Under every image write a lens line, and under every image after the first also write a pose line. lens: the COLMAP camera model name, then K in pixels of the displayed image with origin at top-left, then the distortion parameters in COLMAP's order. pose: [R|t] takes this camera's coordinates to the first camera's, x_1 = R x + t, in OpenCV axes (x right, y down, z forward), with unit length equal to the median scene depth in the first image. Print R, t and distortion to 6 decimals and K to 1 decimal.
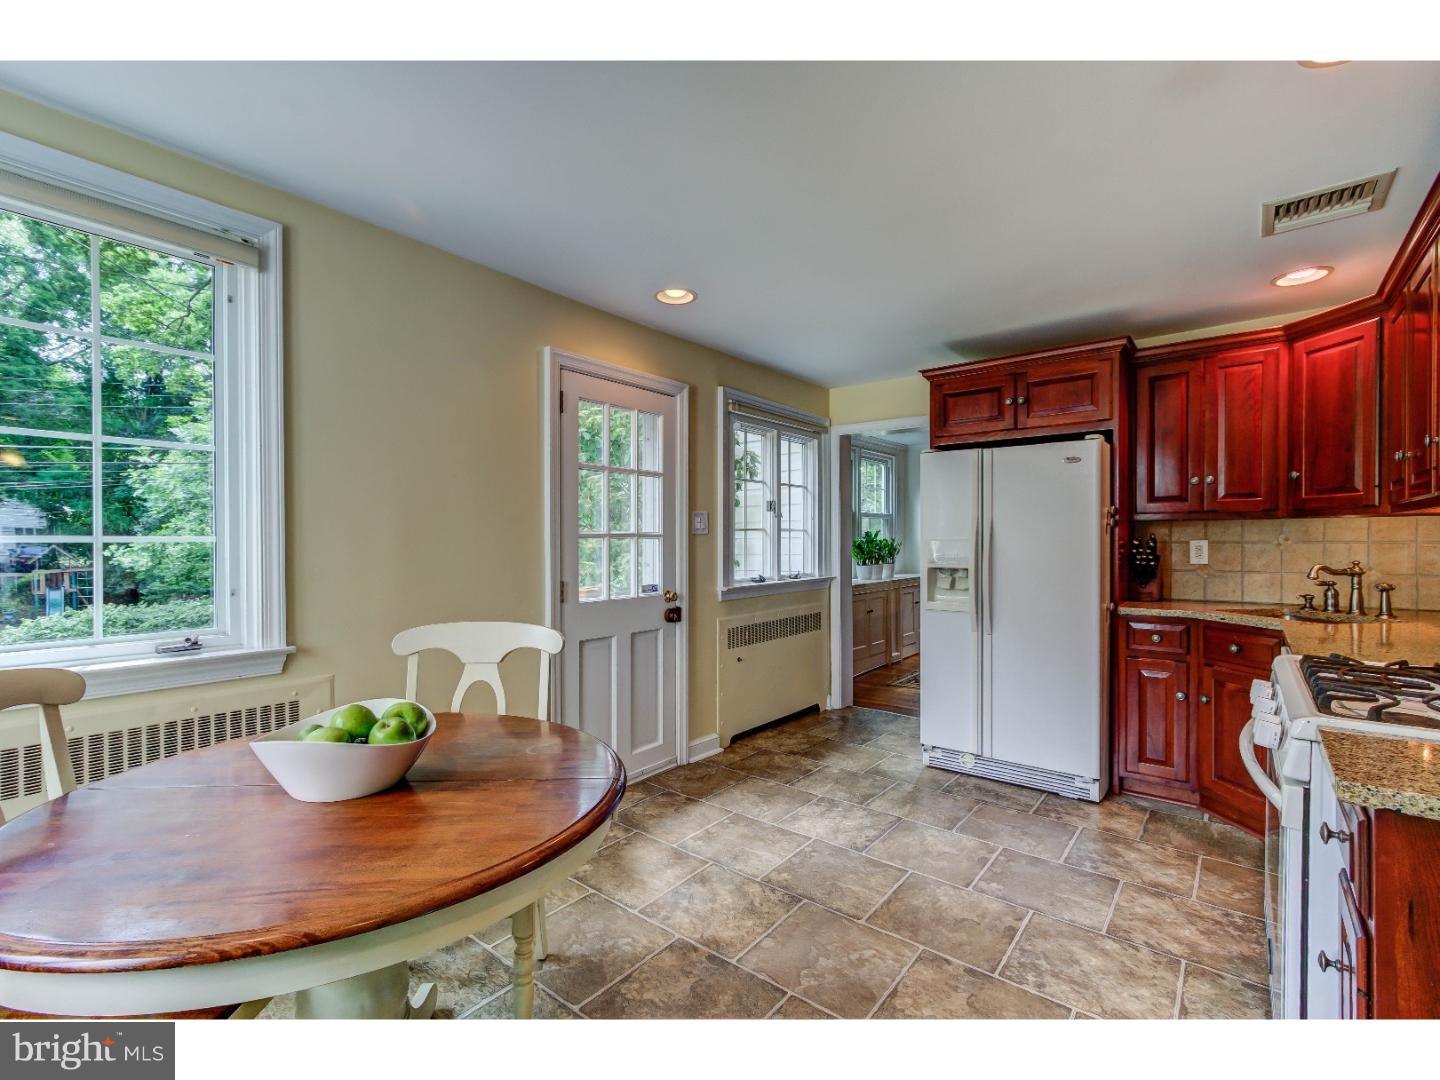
lens RADIAL K [[654.6, 0, 720.3], [0, 654.6, 544.3], [0, 0, 1]] dist [-0.004174, 0.004044]
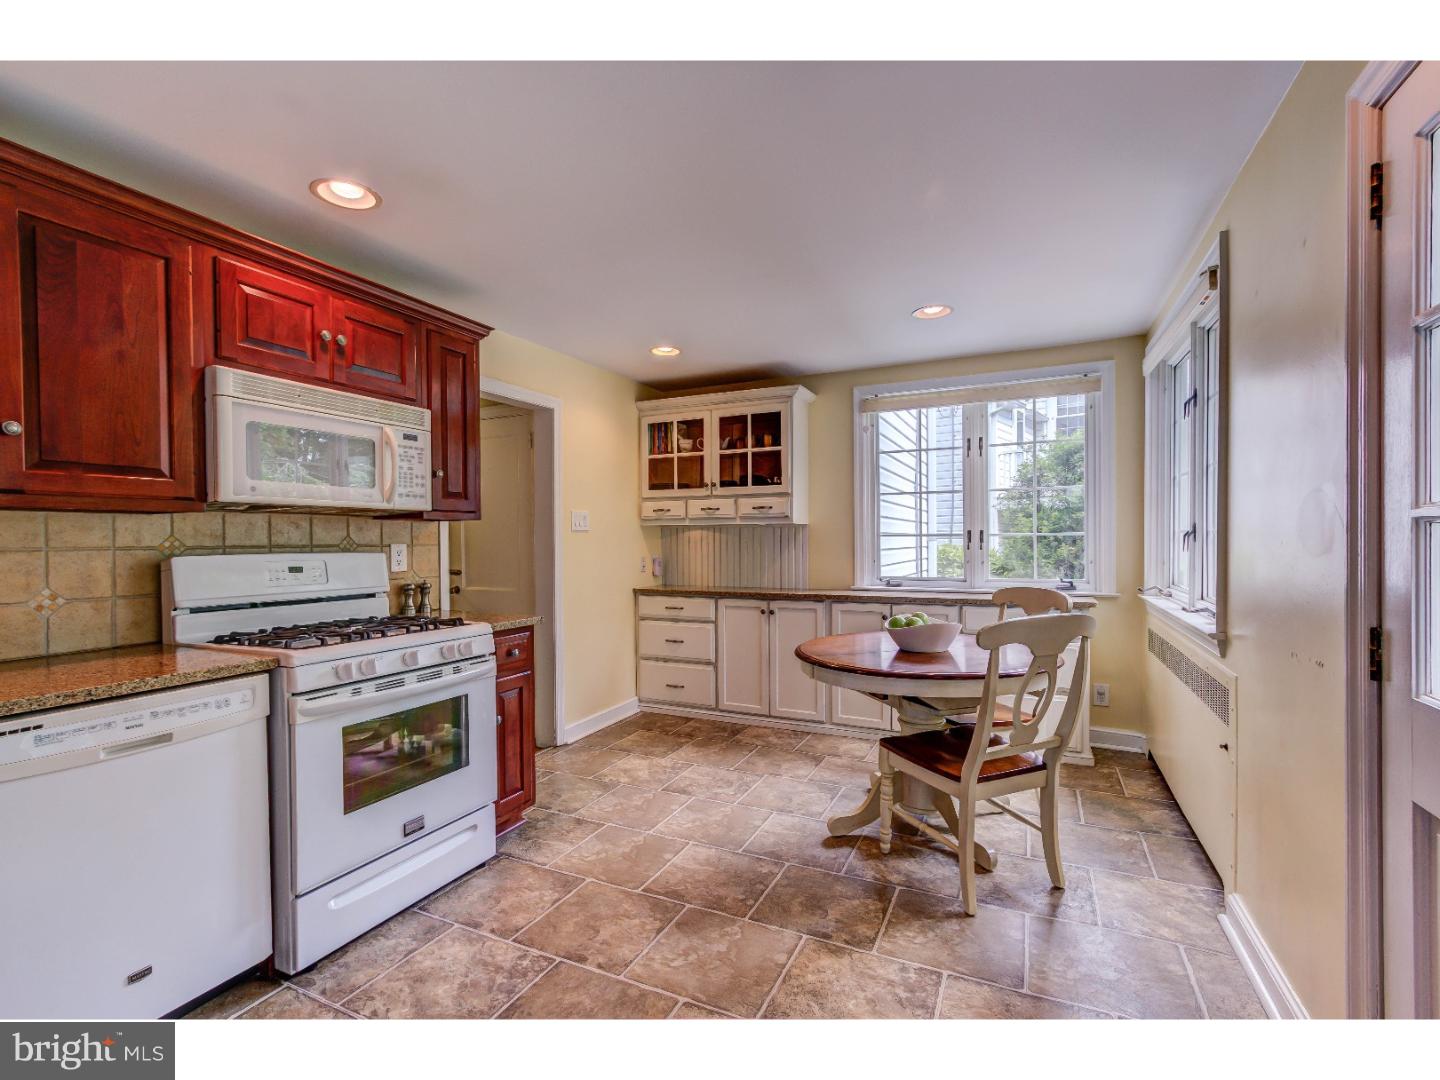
lens RADIAL K [[654.6, 0, 712.5], [0, 654.6, 541.9], [0, 0, 1]] dist [-0.004174, 0.004044]
pose [[-0.976577, 0.013010, -0.214776, 0.226416], [0.011066, 0.999886, 0.010251, -0.006660], [0.214885, 0.007634, -0.976610, 1.173799]]
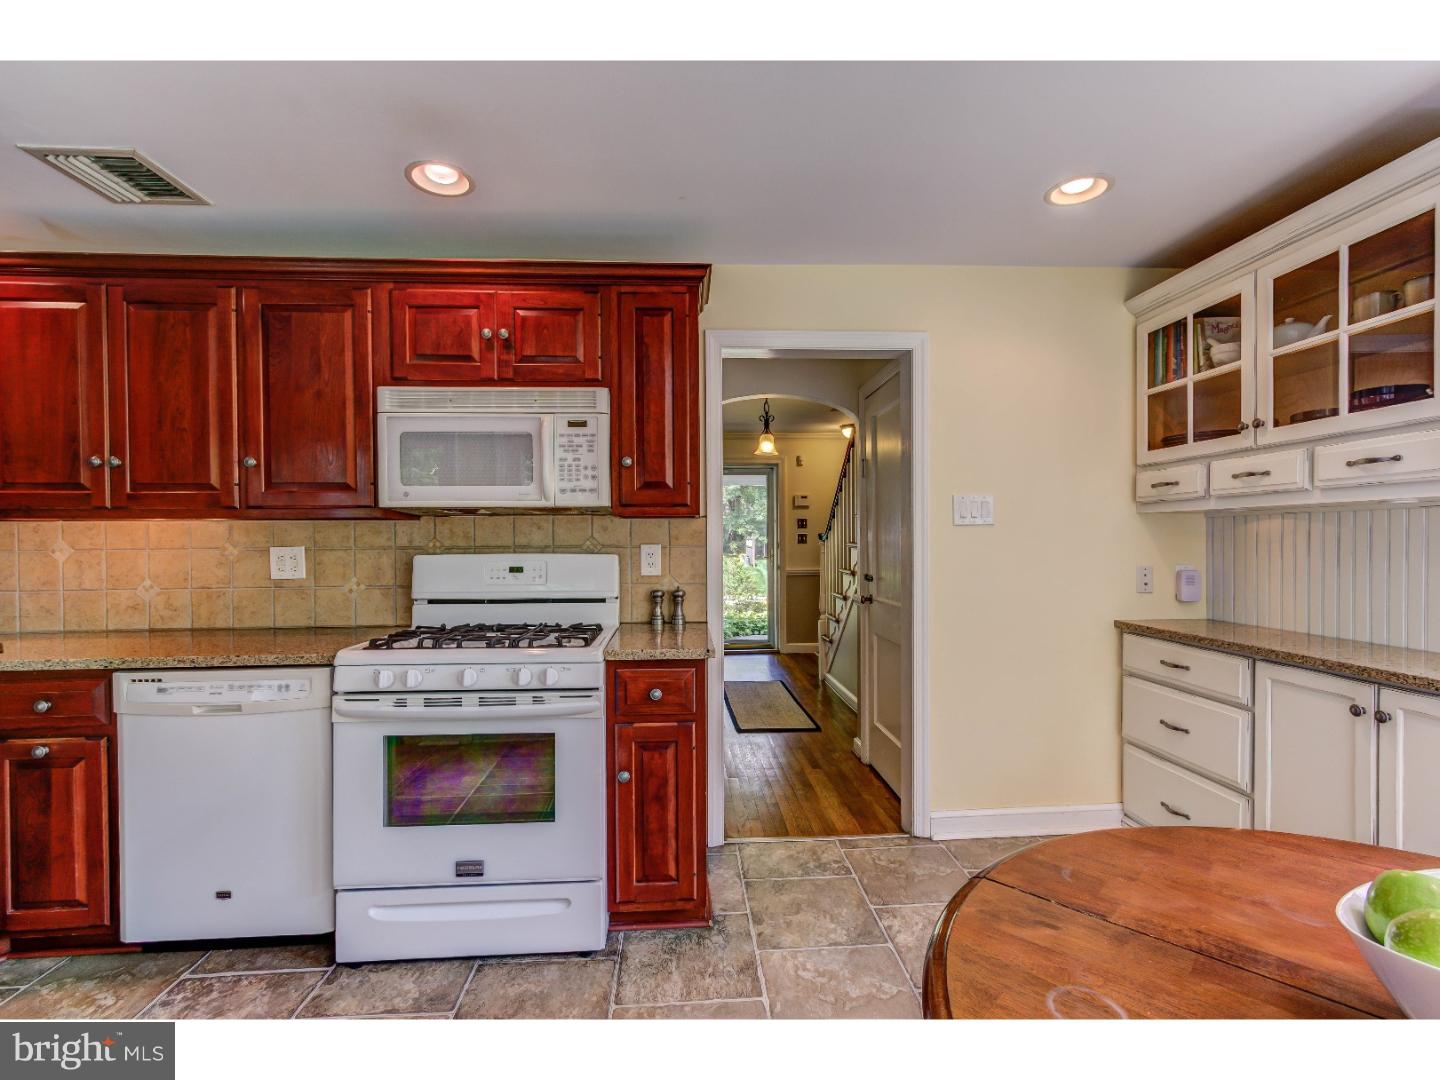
lens RADIAL K [[654.6, 0, 719.0], [0, 654.6, 546.2], [0, 0, 1]] dist [-0.004174, 0.004044]
pose [[-0.669084, 0.004071, 0.743176, -0.201035], [0.015362, 0.999847, 0.008353, -0.002868], [-0.743028, 0.017006, -0.669044, 0.678490]]
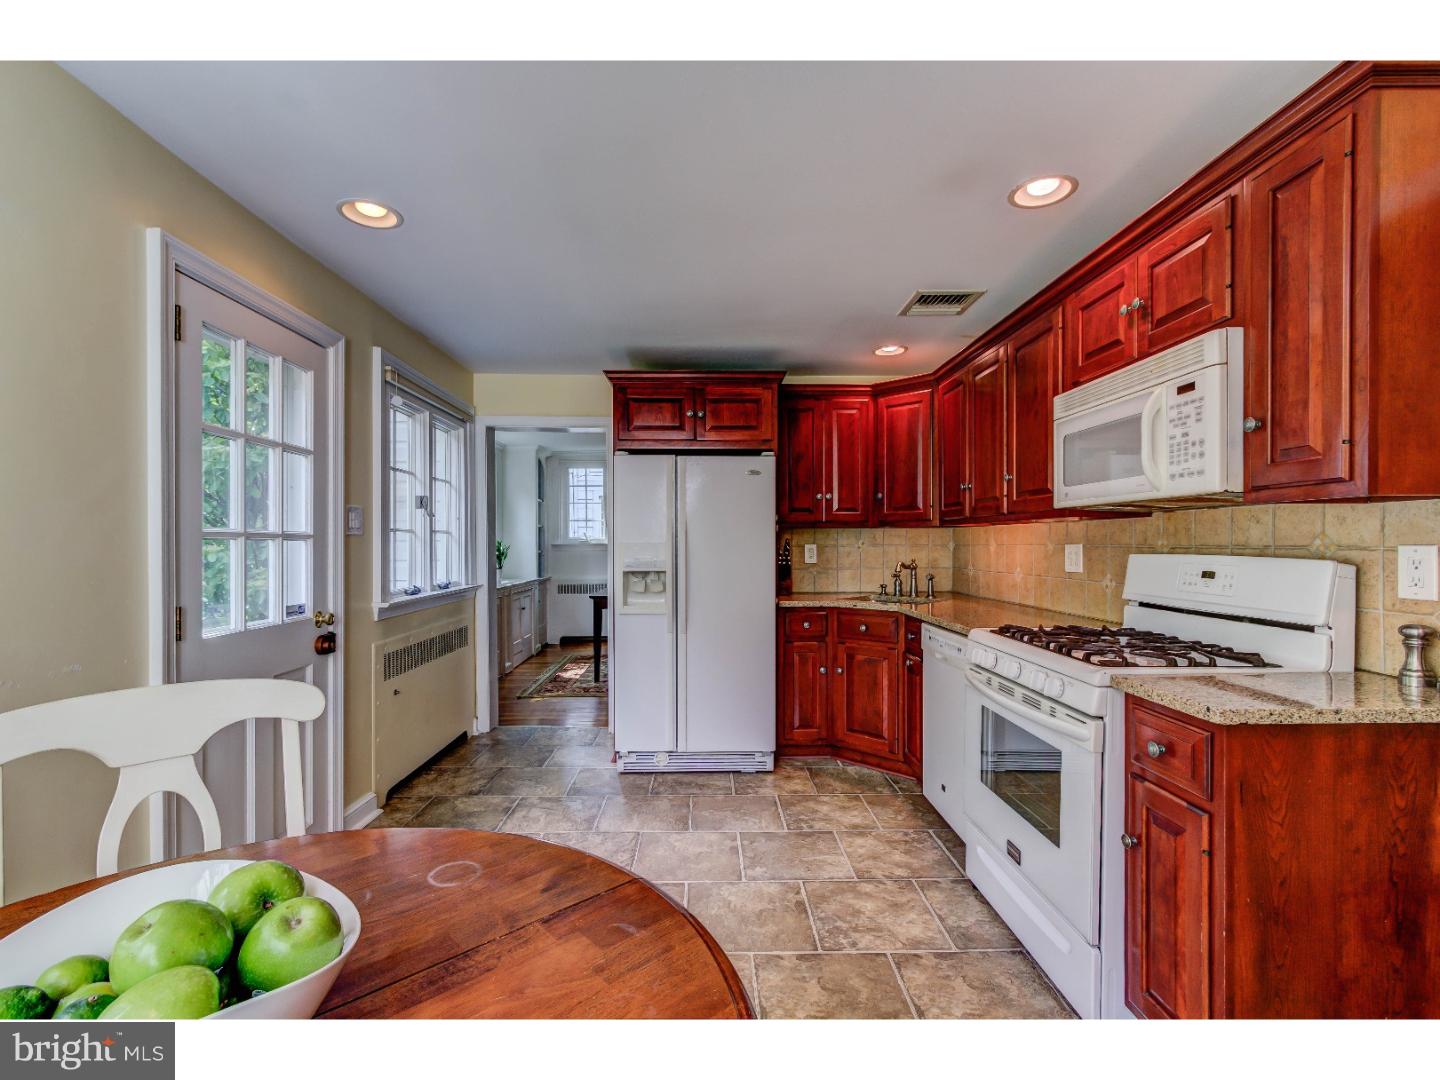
lens RADIAL K [[654.6, 0, 719.3], [0, 654.6, 546.3], [0, 0, 1]] dist [-0.004174, 0.004044]
pose [[0.766216, -0.000357, 0.642583, -0.222586], [0.002724, 0.999993, -0.002691, 0.000724], [-0.642578, 0.003812, 0.766211, 0.163061]]
